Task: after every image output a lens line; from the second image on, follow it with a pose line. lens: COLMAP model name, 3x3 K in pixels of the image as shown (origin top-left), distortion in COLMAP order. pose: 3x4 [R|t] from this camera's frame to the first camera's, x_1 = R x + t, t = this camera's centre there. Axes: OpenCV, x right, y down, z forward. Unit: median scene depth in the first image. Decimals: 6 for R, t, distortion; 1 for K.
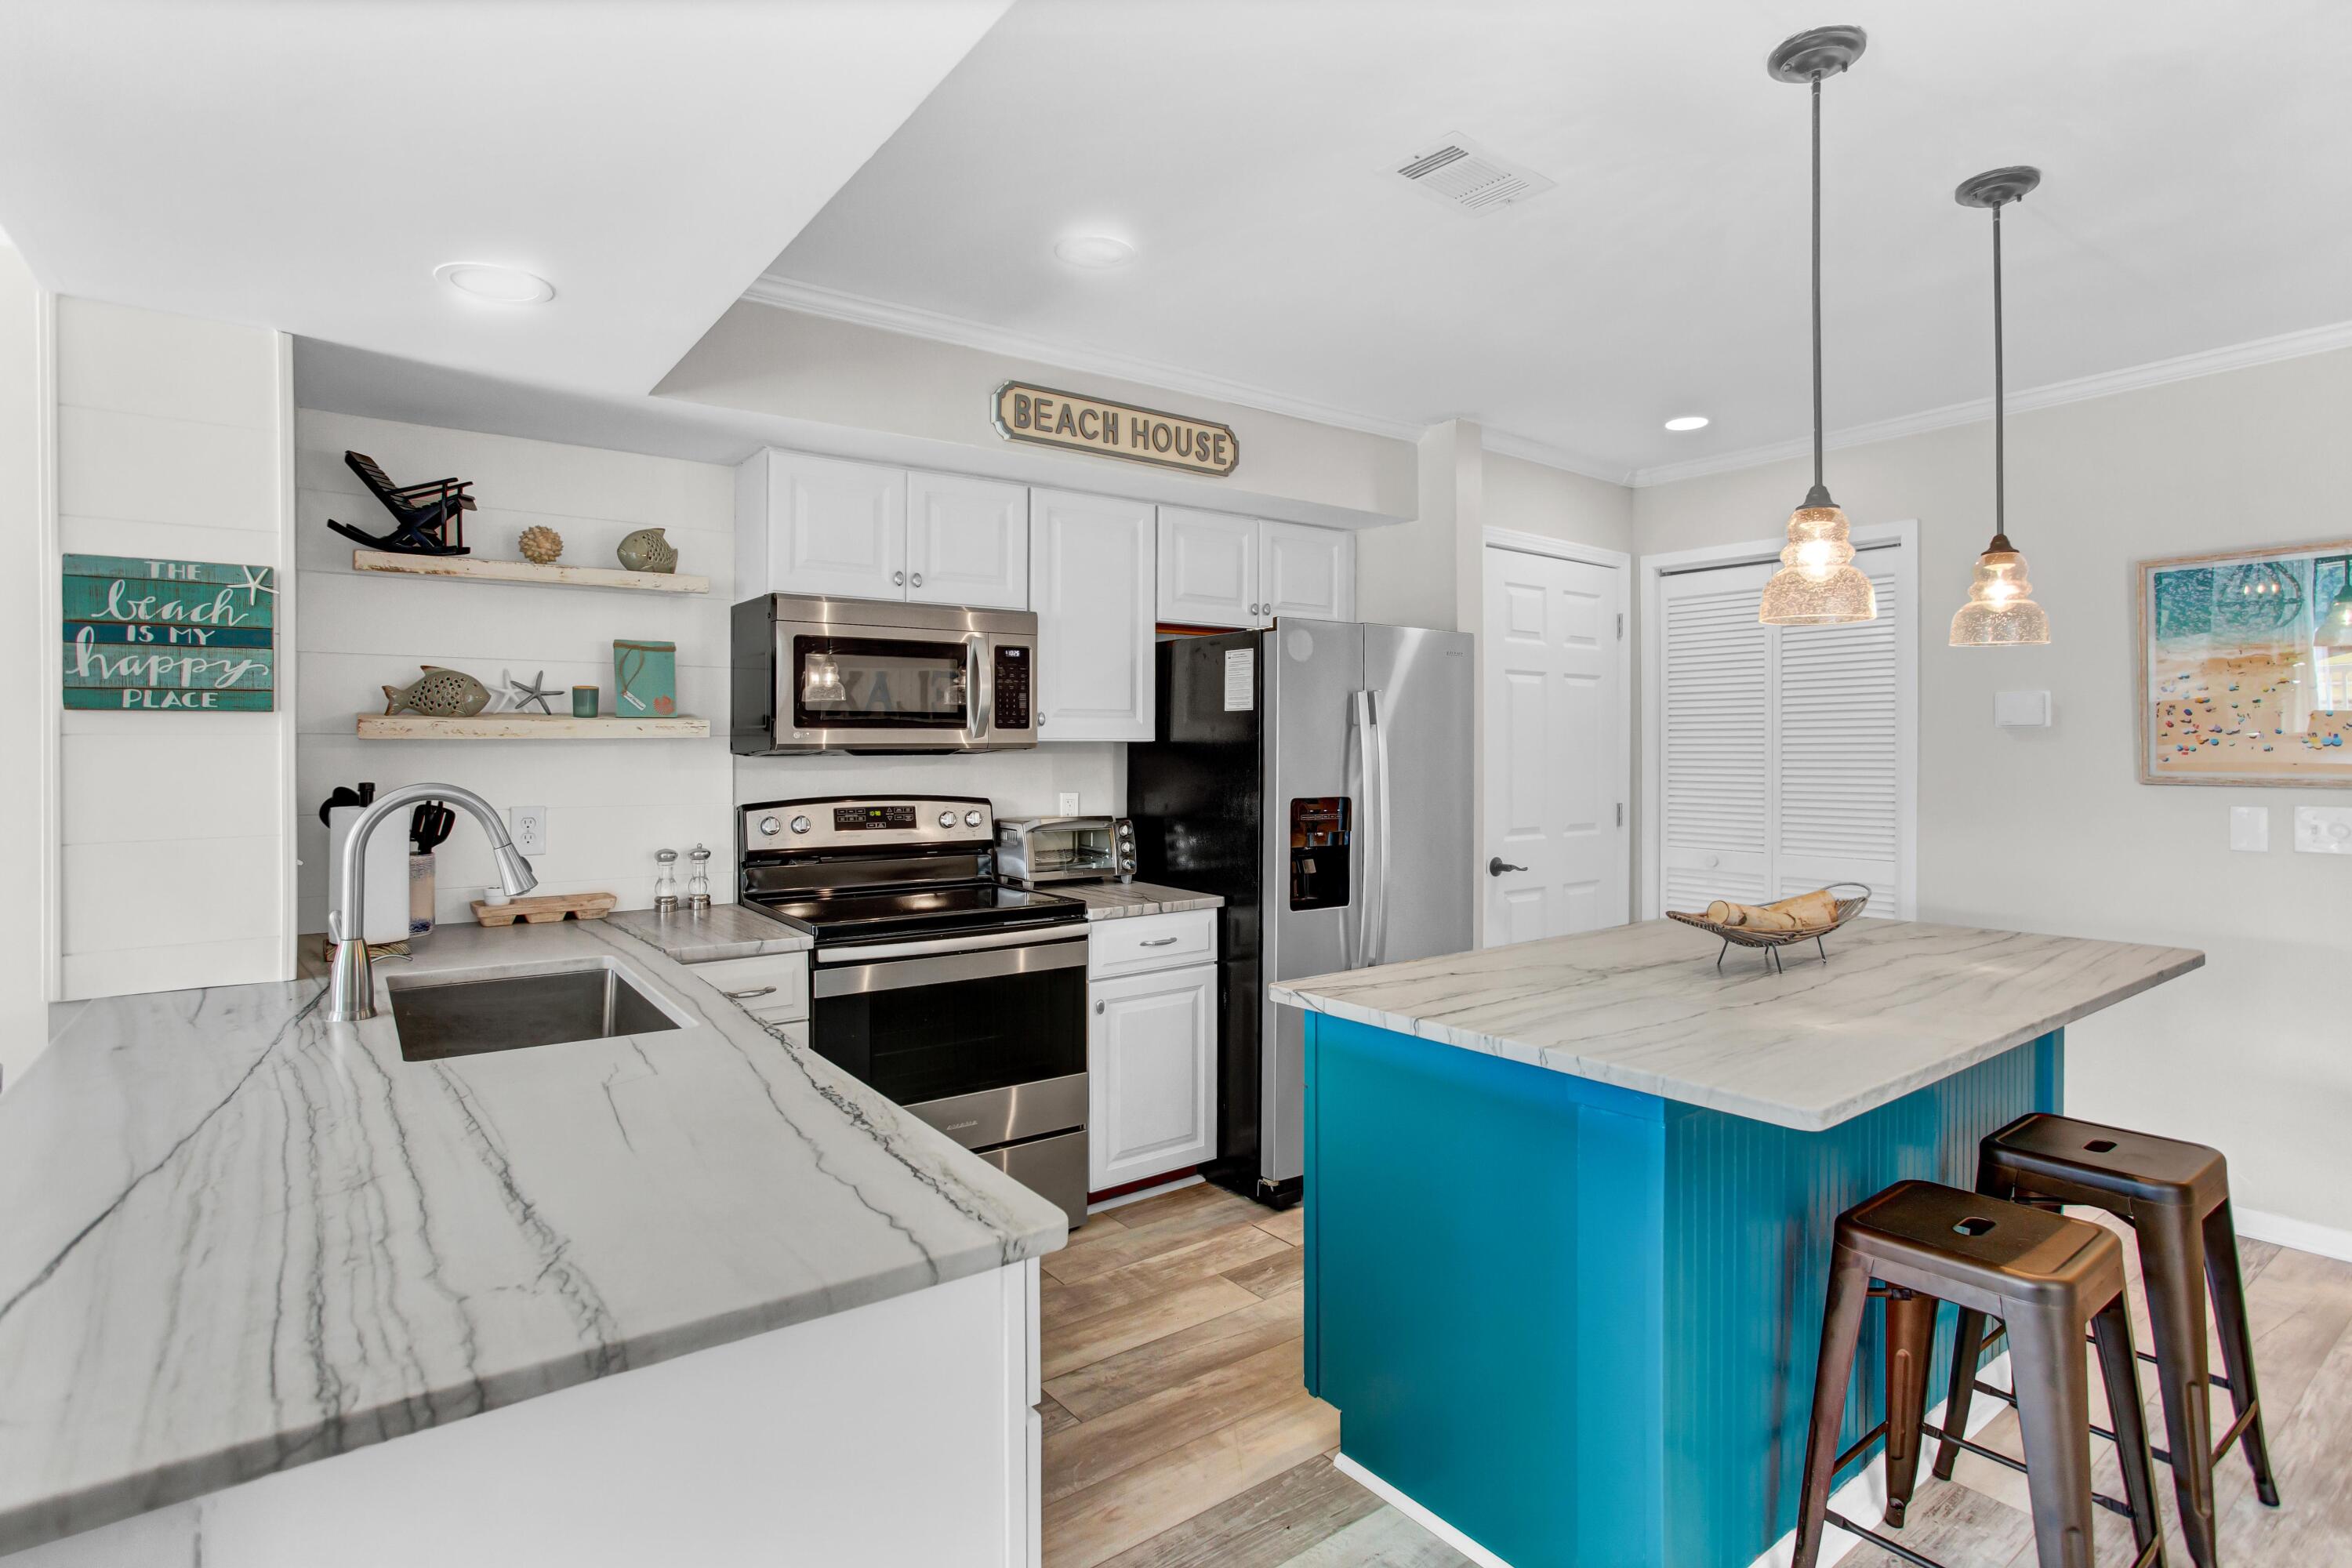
lens RADIAL K [[1151.4, 0, 1098.2], [0, 1151.4, 738.6], [0, 0, 1]] dist [-0.025129, 0.011648]
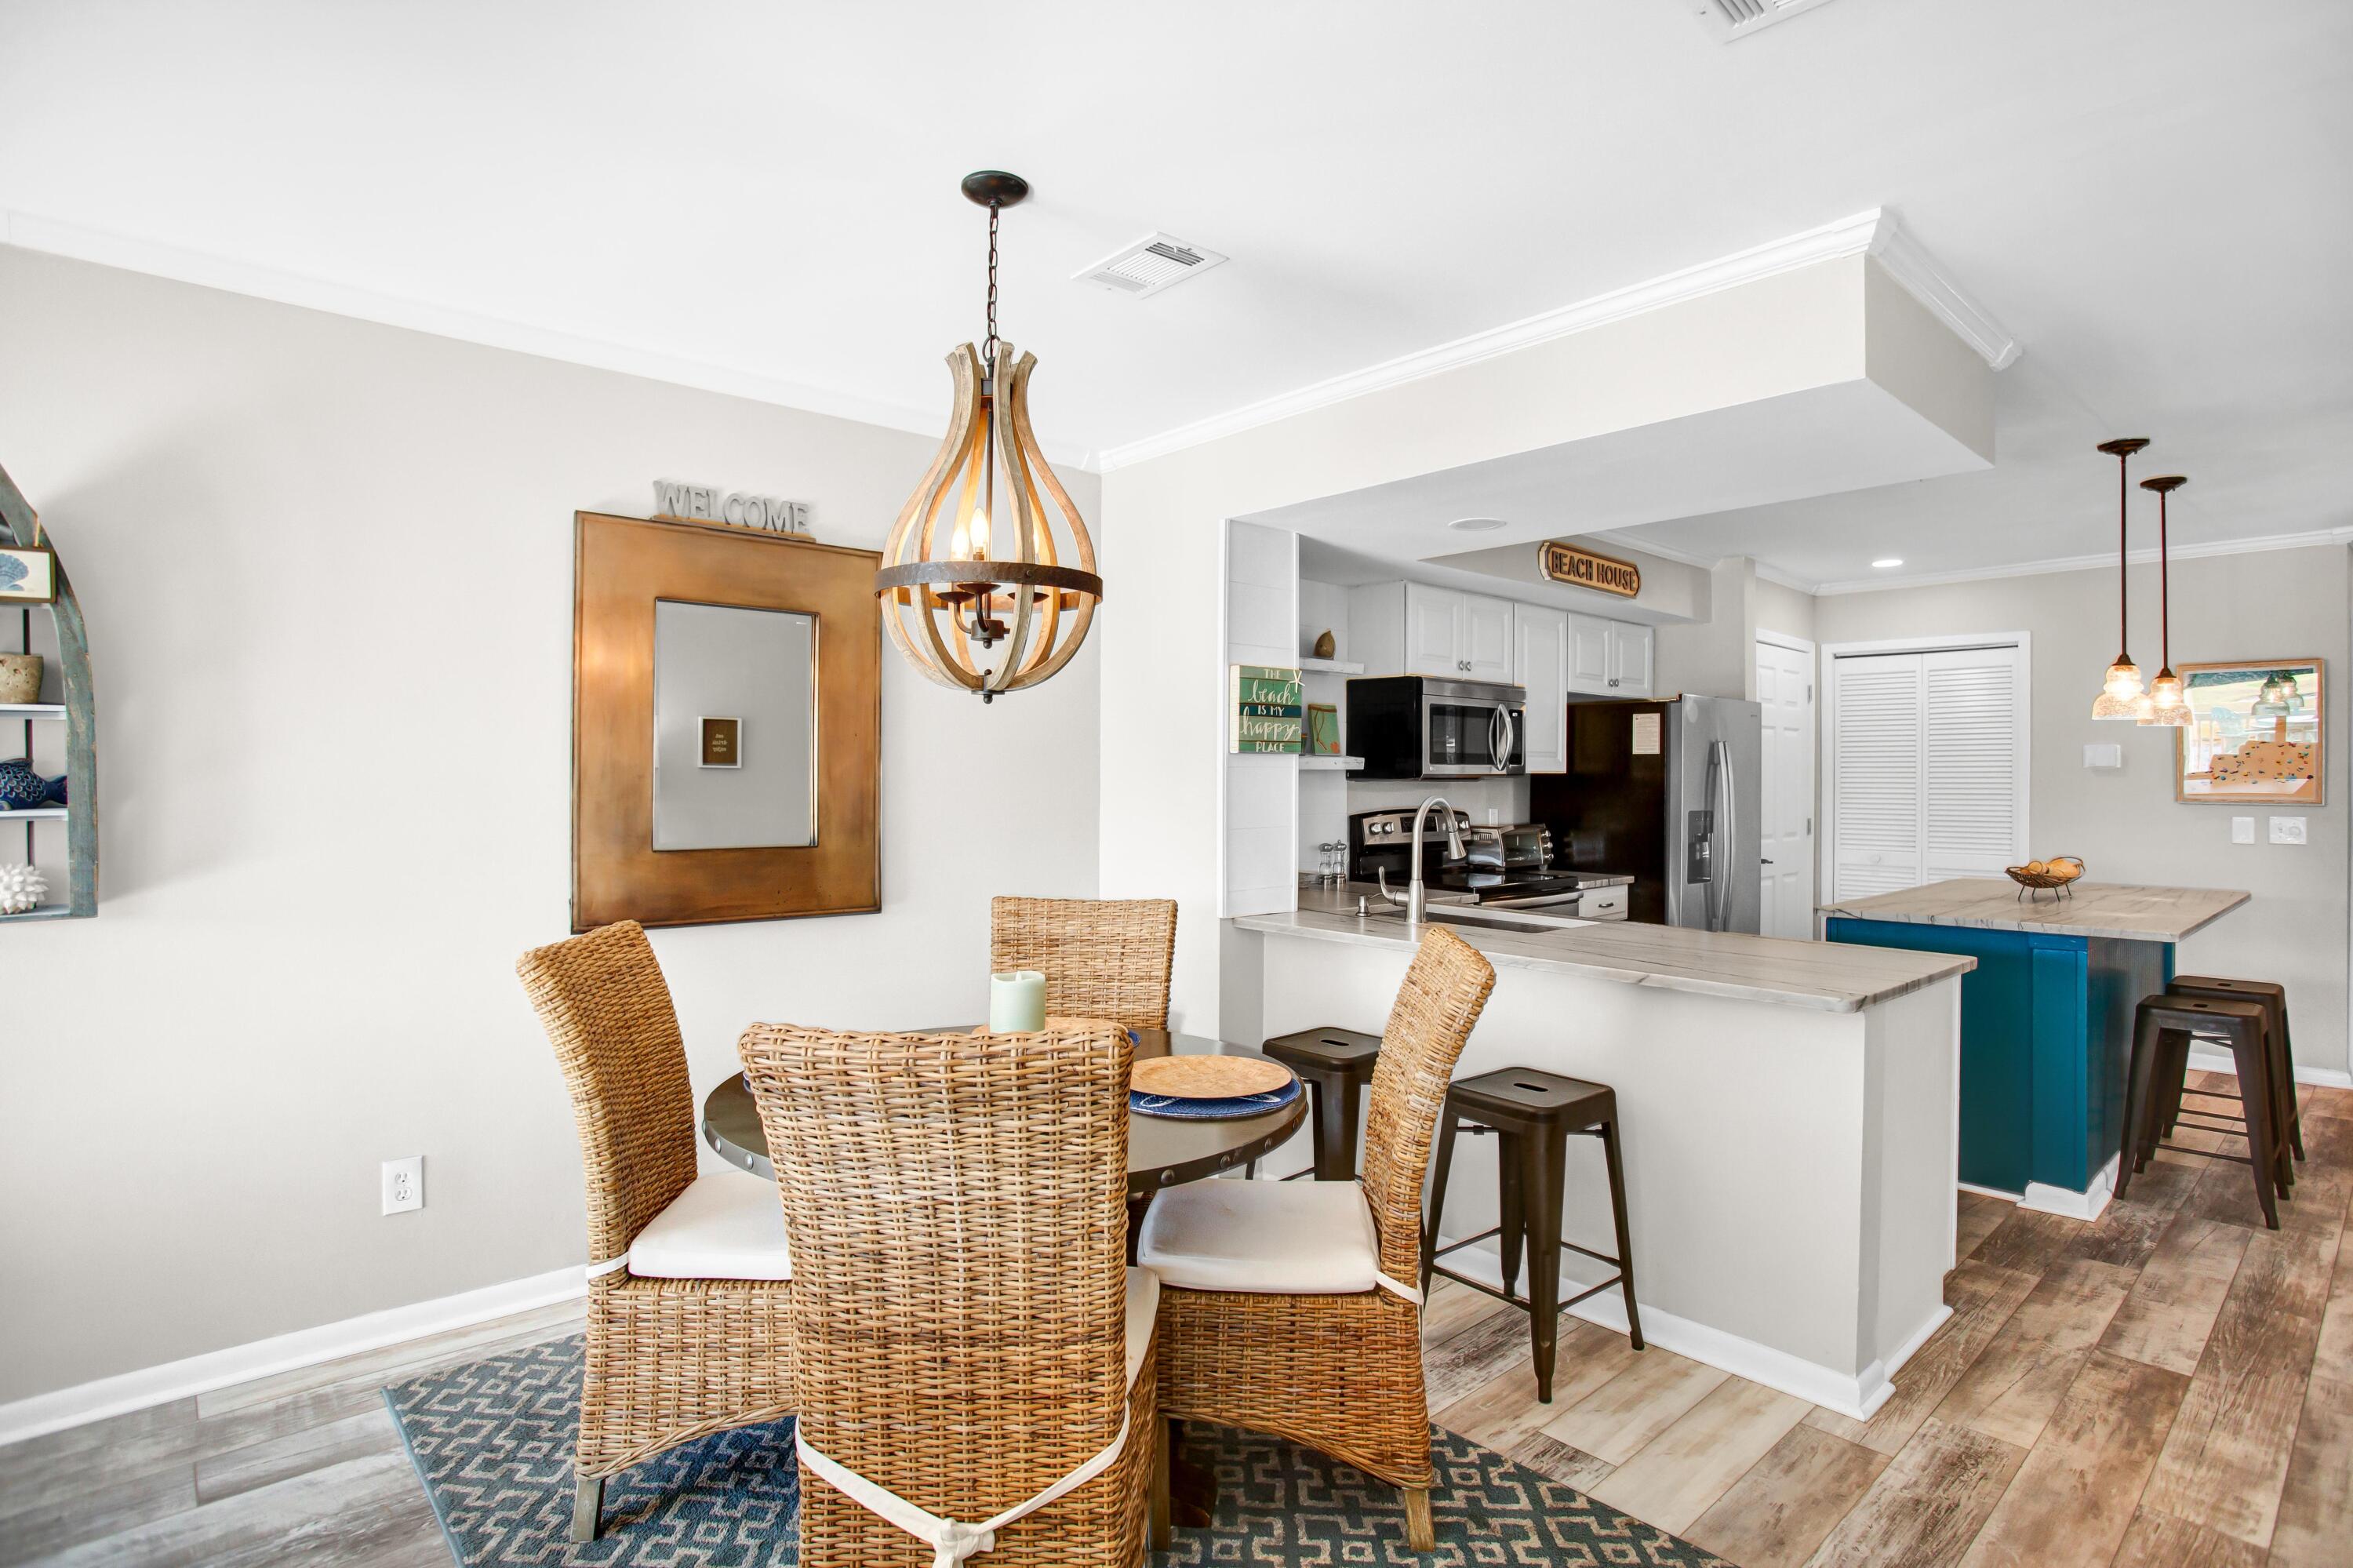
lens RADIAL K [[1151.9, 0, 1163.3], [0, 1151.9, 773.7], [0, 0, 1]] dist [-0.025129, 0.011648]
pose [[0.993263, 0.005614, 0.115744, -0.672862], [-0.006214, 0.999969, 0.004828, -0.001319], [-0.115713, -0.005515, 0.993267, -0.422233]]
